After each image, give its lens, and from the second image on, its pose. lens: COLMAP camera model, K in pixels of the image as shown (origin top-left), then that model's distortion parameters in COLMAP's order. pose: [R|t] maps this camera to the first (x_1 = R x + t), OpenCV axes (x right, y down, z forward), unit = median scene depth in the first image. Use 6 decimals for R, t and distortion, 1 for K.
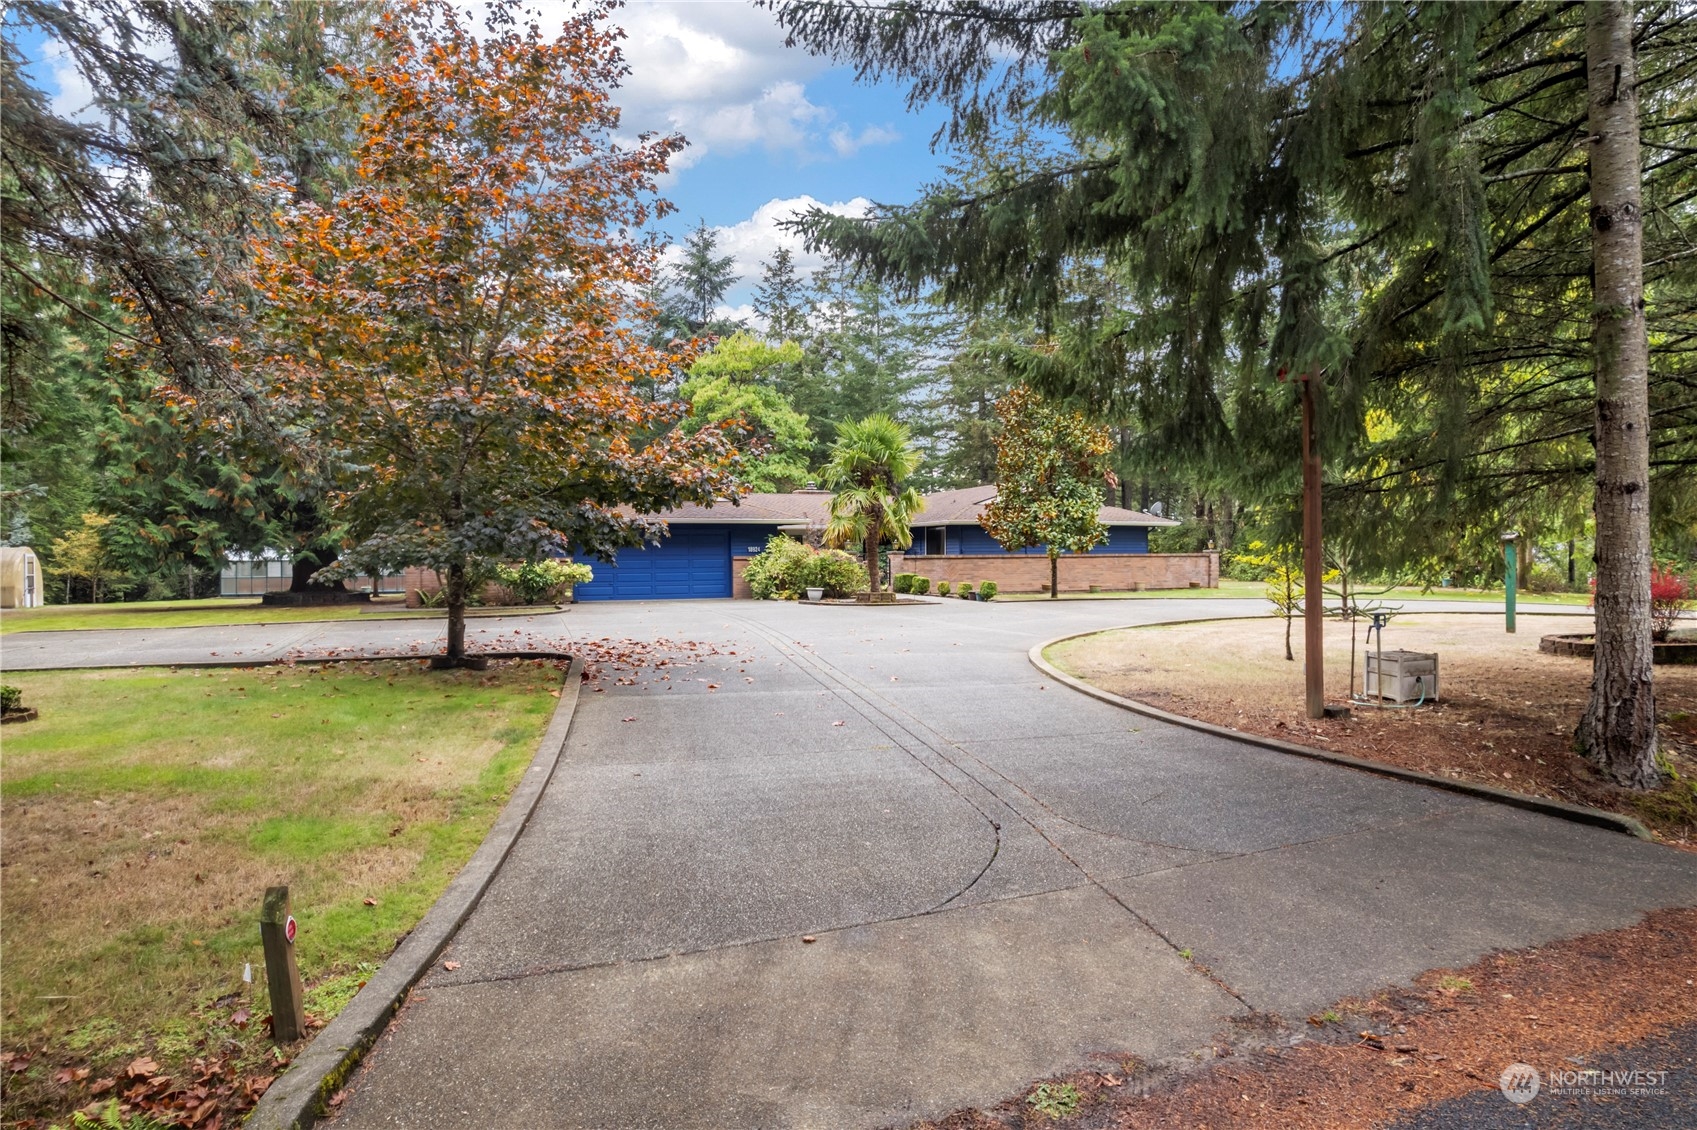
lens RADIAL K [[1132.2, 0, 848.5], [0, 1132.2, 565.0], [0, 0, 1]] dist [-0.001020, 0.000005]
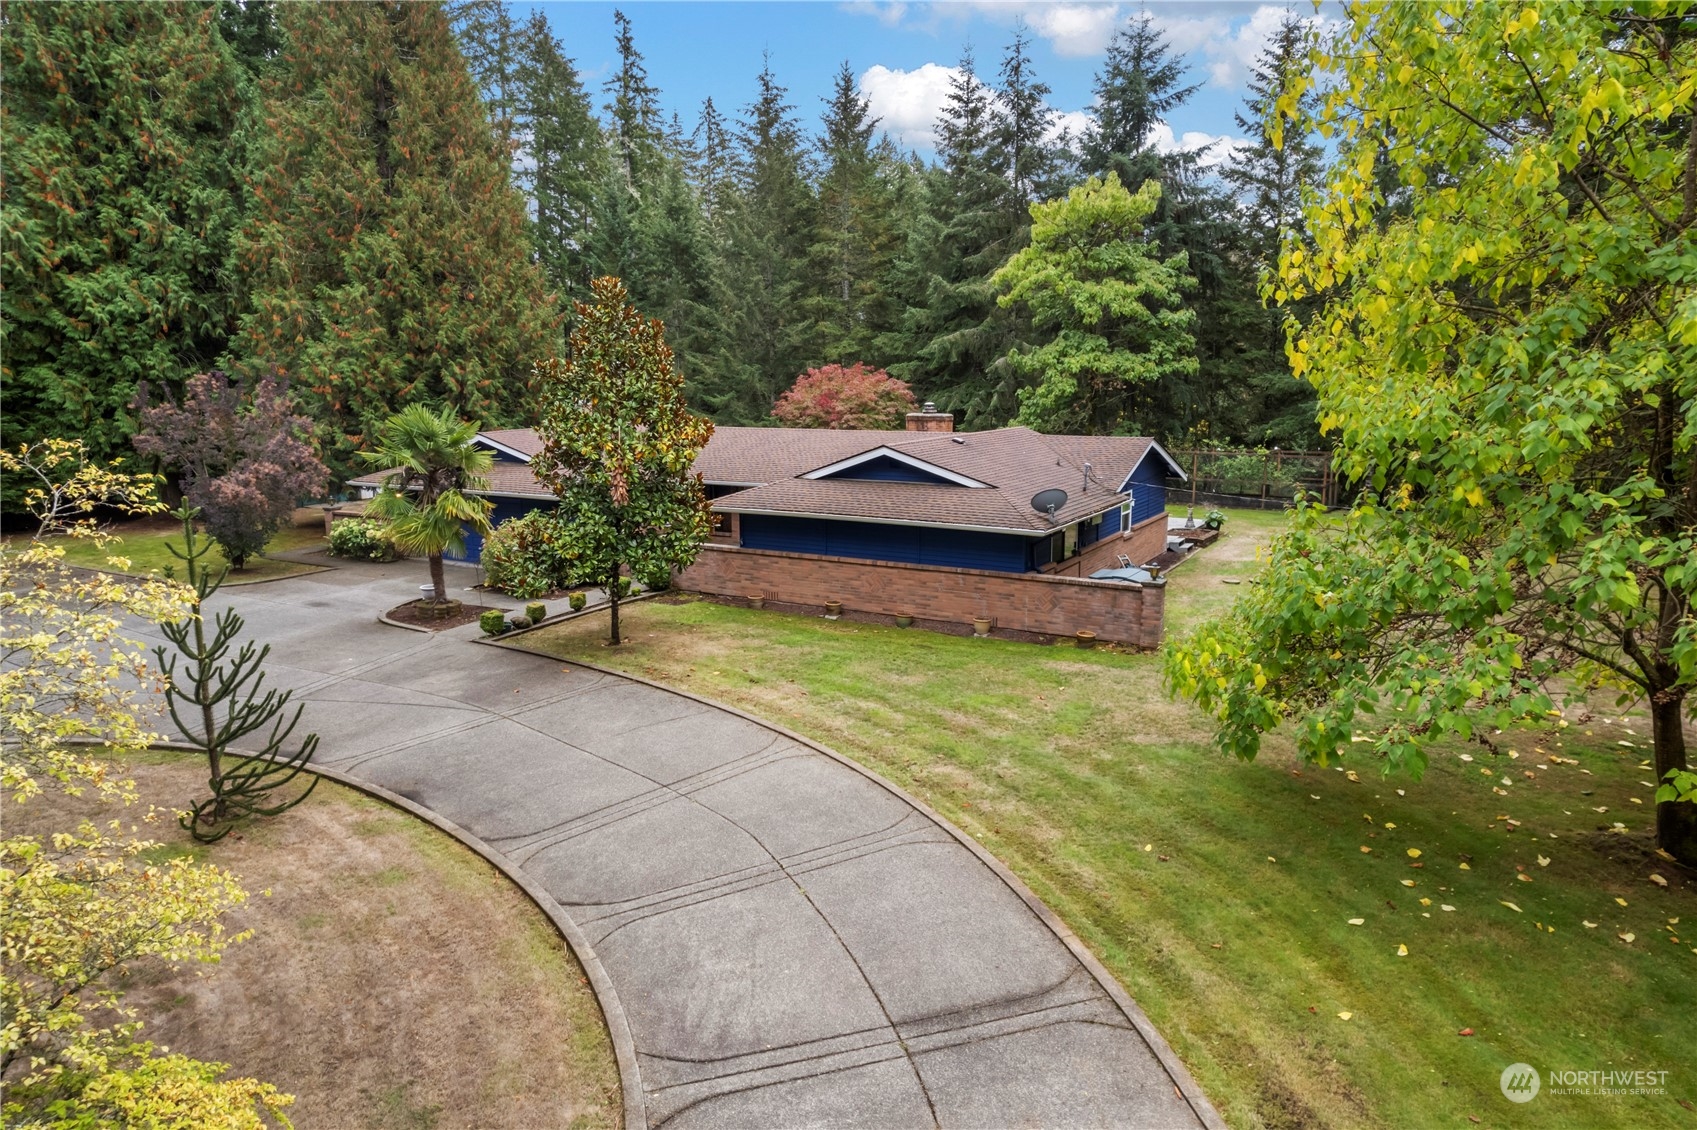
lens RADIAL K [[1132.2, 0, 848.5], [0, 1132.2, 565.0], [0, 0, 1]] dist [-0.001020, 0.000005]
pose [[0.611800, 0.150007, -0.776659, 0.652625], [-0.005973, 0.982702, 0.185098, -0.121860], [0.790990, -0.108604, 0.602113, 0.533642]]
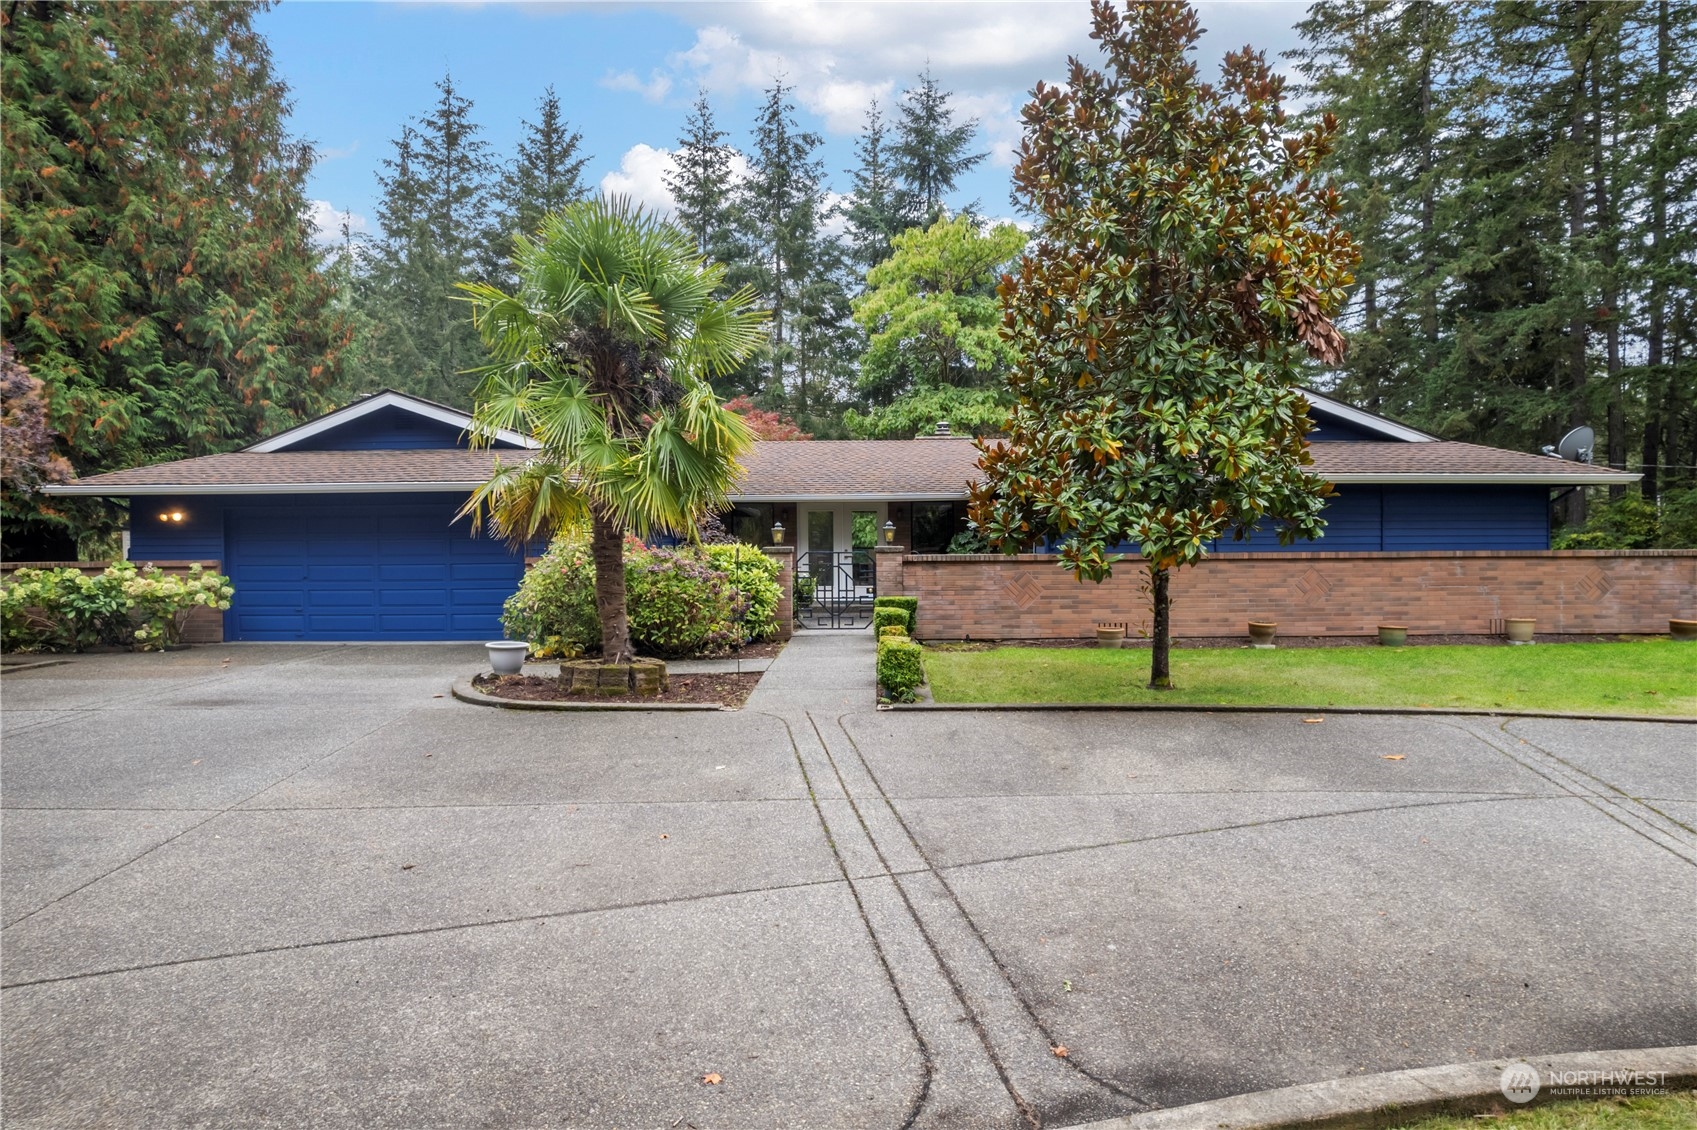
lens RADIAL K [[1132.2, 0, 848.5], [0, 1132.2, 565.0], [0, 0, 1]] dist [-0.001020, 0.000005]
pose [[0.924763, 0.010170, -0.380408, 0.176121], [-0.001371, 0.999725, 0.023394, -0.013288], [0.380541, -0.021113, 0.924523, 0.488607]]
